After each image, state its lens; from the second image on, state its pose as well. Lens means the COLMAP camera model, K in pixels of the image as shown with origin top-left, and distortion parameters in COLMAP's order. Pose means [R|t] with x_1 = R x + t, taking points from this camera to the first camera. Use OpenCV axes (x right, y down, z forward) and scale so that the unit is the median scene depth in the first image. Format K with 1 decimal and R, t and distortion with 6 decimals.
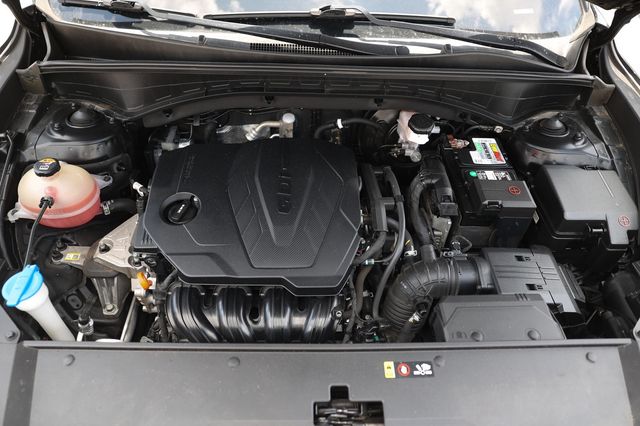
lens RADIAL K [[431.1, 0, 320.0], [0, 431.1, 213.0], [0, 0, 1]] dist [-0.108259, 0.076086]
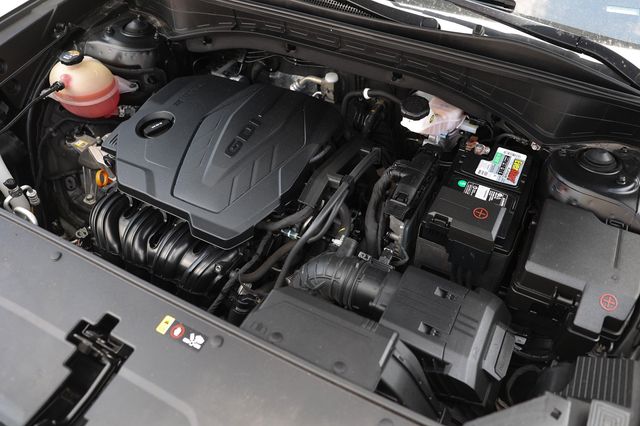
lens RADIAL K [[463.0, 0, 320.4], [0, 463.0, 174.8], [0, 0, 1]] dist [-0.117940, 0.074240]
pose [[0.890940, 0.302313, -0.338869, 0.404361], [-0.317357, 0.948236, 0.011562, -0.032336], [0.324823, 0.097242, 0.940763, 0.090893]]
